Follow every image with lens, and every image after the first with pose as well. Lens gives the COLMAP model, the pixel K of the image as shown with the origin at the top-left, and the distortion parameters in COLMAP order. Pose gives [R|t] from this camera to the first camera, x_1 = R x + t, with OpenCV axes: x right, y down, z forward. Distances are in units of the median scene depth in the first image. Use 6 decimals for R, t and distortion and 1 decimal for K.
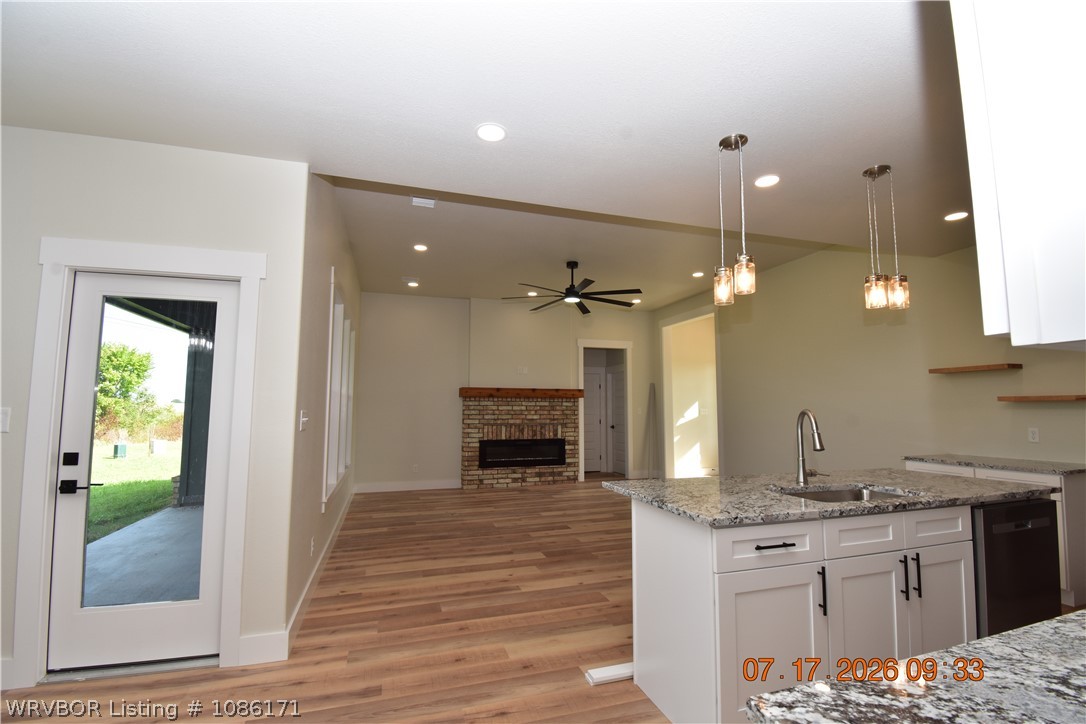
lens RADIAL K [[491.3, 0, 536.7], [0, 491.3, 363.9], [0, 0, 1]] dist [-0.000837, -0.000718]
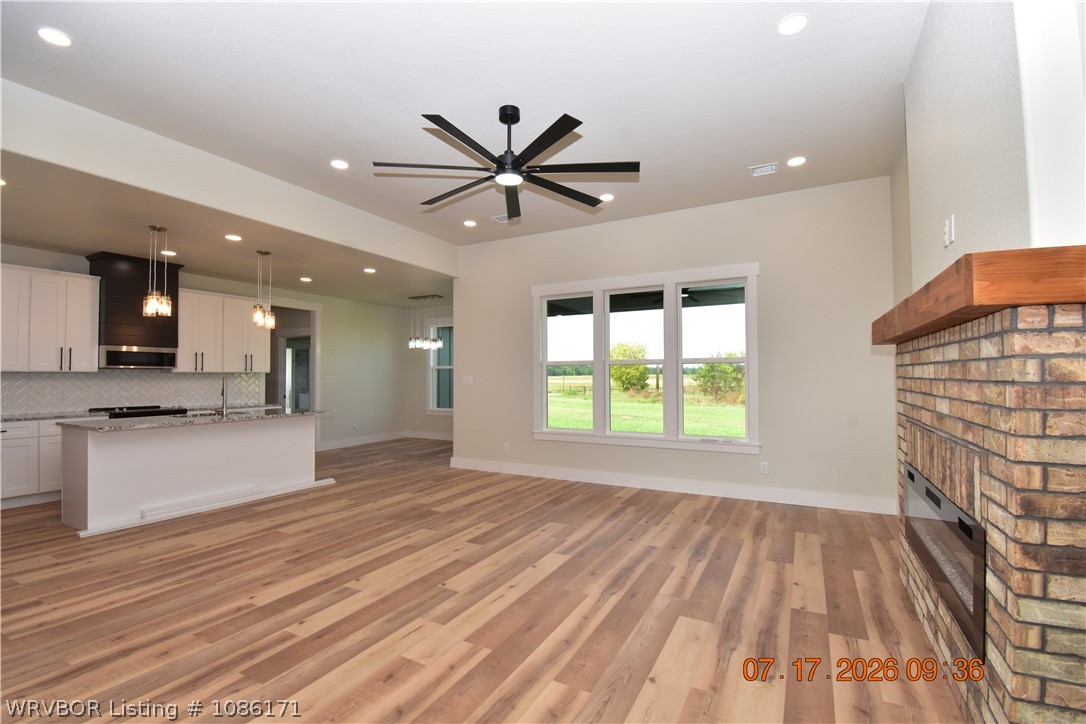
lens RADIAL K [[491.3, 0, 536.7], [0, 491.3, 363.9], [0, 0, 1]] dist [-0.000837, -0.000718]
pose [[-0.727007, -0.016186, -0.686440, 0.527795], [0.063369, 0.993874, -0.090549, 0.166765], [0.683700, -0.109329, -0.721527, 1.752854]]
